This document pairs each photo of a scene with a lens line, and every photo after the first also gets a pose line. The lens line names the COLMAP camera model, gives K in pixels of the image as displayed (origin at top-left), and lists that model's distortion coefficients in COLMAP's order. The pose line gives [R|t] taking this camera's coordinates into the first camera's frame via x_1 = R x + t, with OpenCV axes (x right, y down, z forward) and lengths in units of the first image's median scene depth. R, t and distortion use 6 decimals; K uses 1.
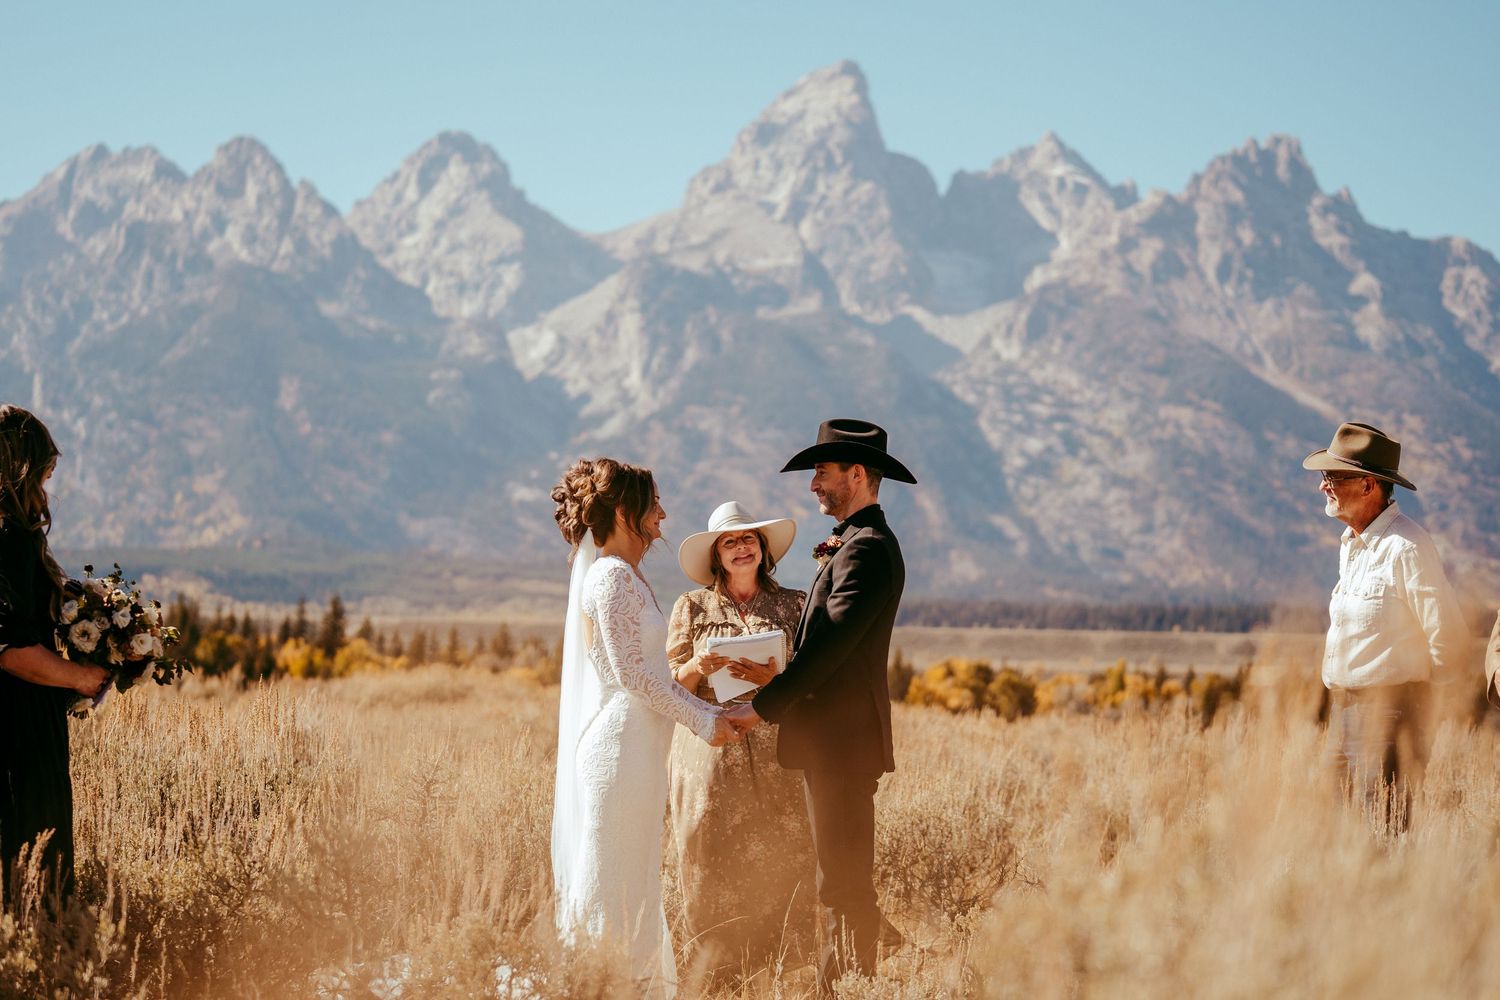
lens RADIAL K [[3078.1, 0, 752.3], [0, 3078.1, 511.9], [0, 0, 1]] dist [-0.306666, 0.000000]
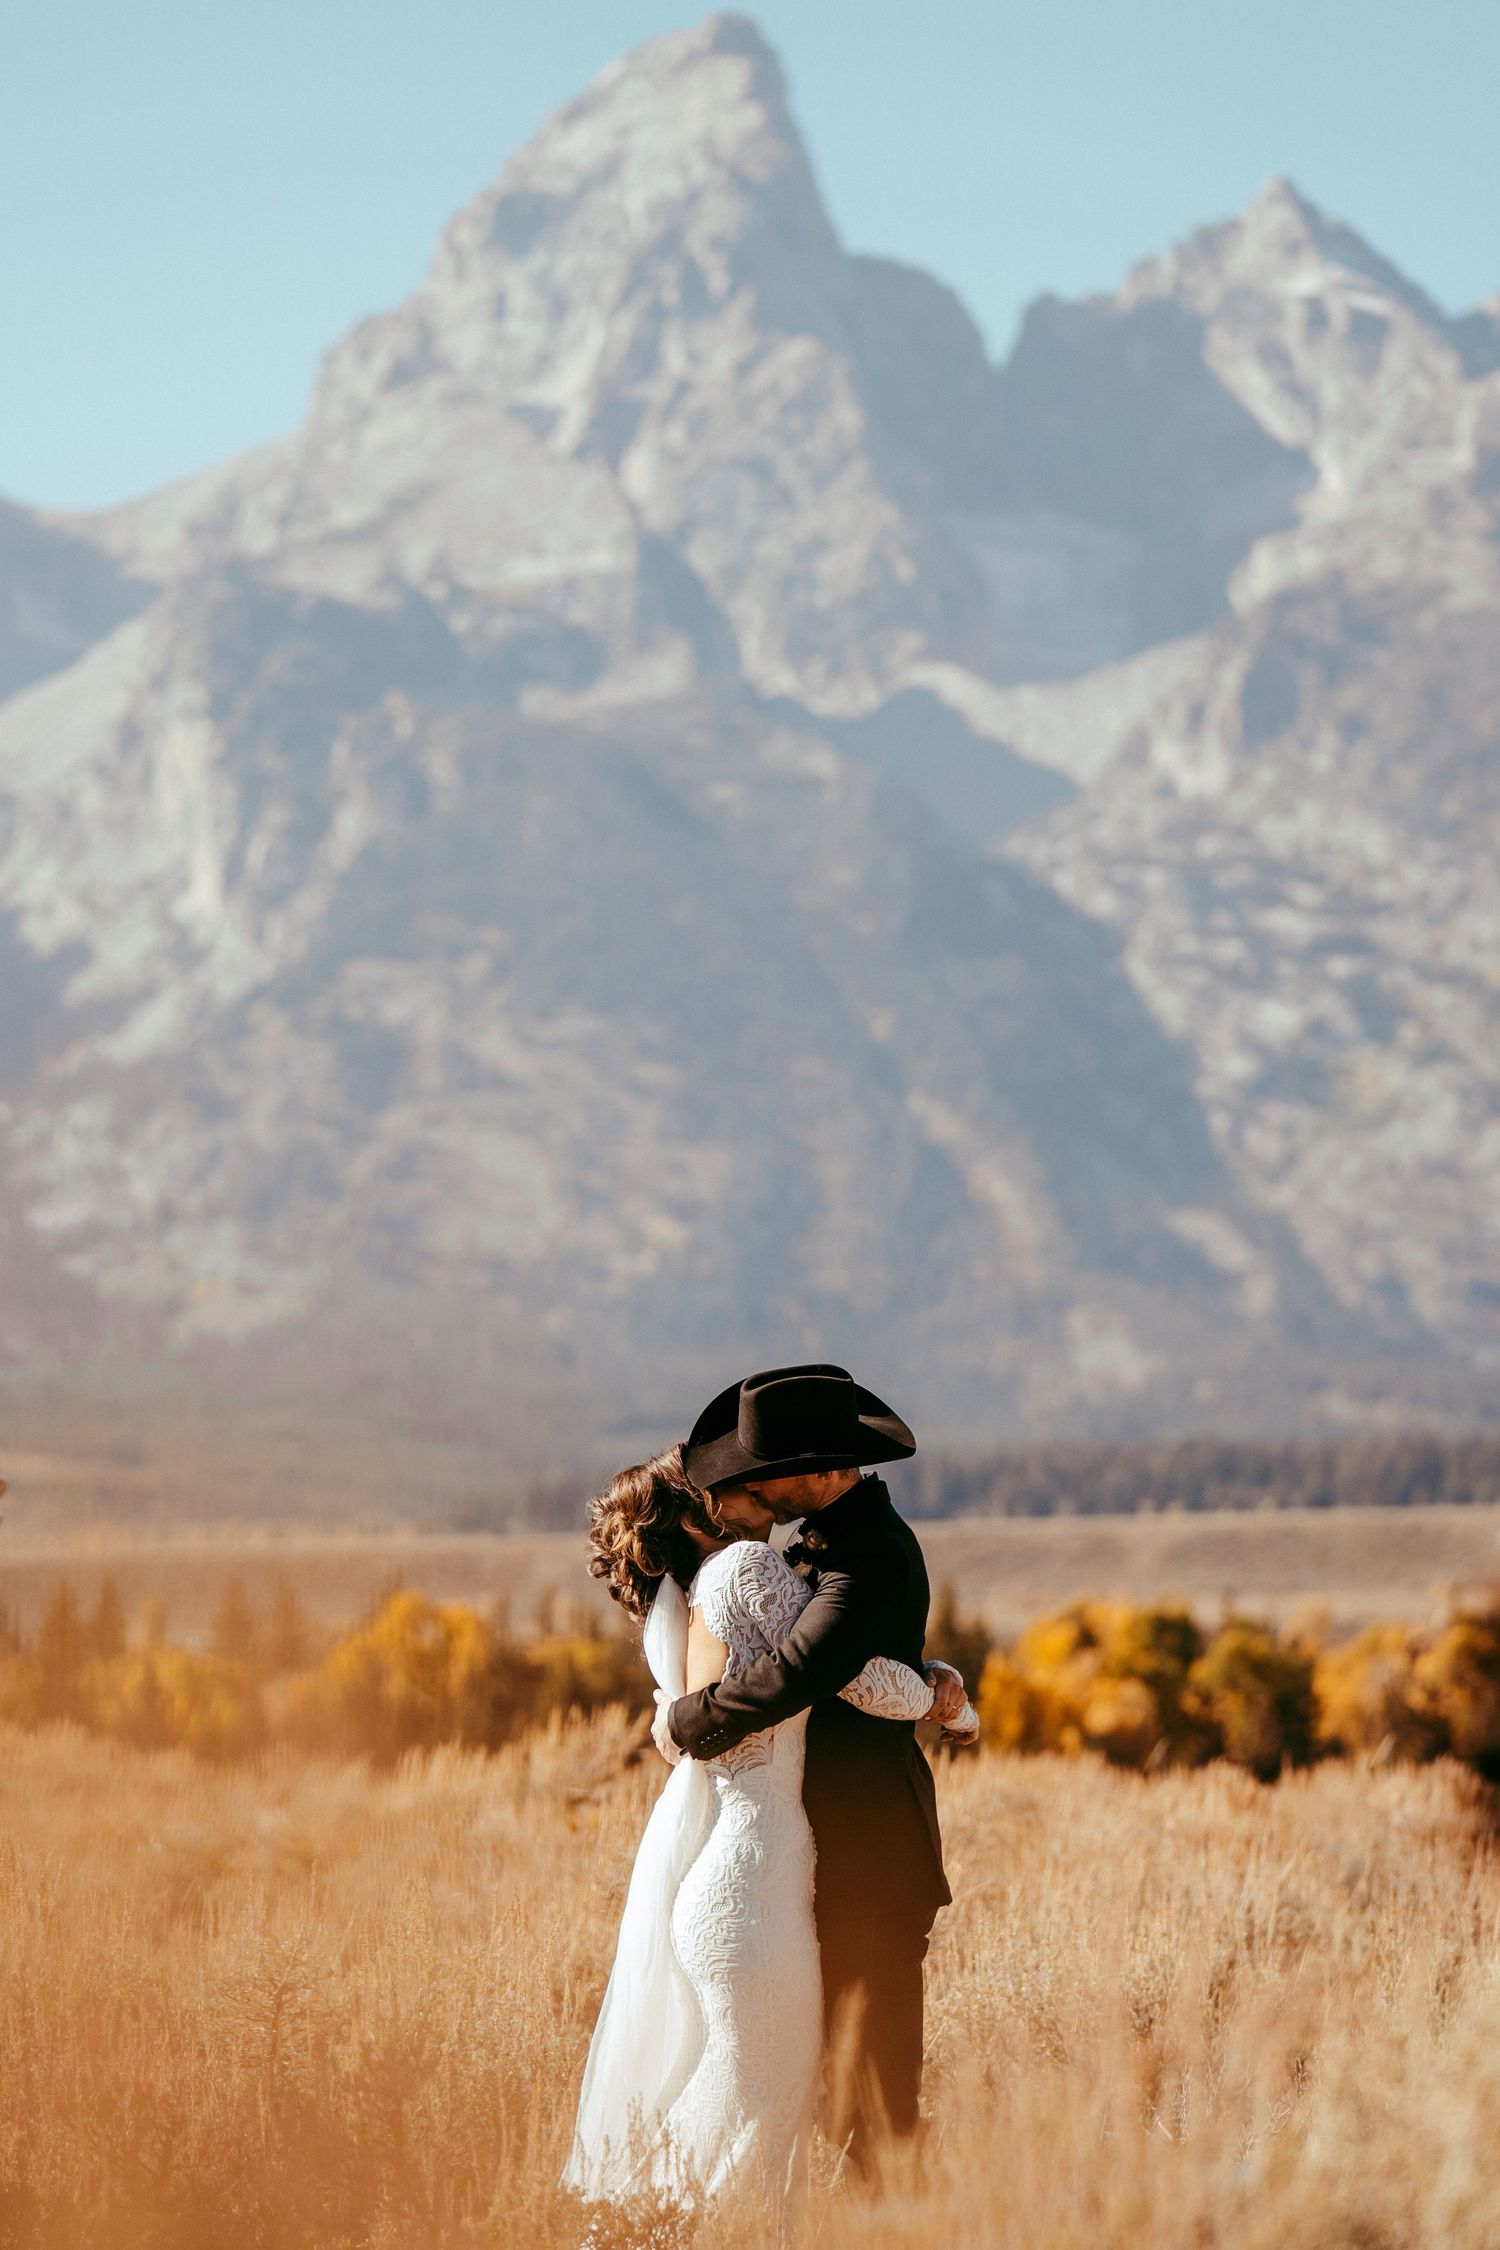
lens RADIAL K [[6471.4, 0, 739.3], [0, 6471.4, 1266.1], [0, 0, 1]] dist [0.034820, 0.000000]
pose [[0.997954, -0.051534, 0.037839, -0.005325], [0.050906, 0.998552, 0.017393, -0.008735], [-0.038681, -0.015431, 0.999132, 0.209455]]
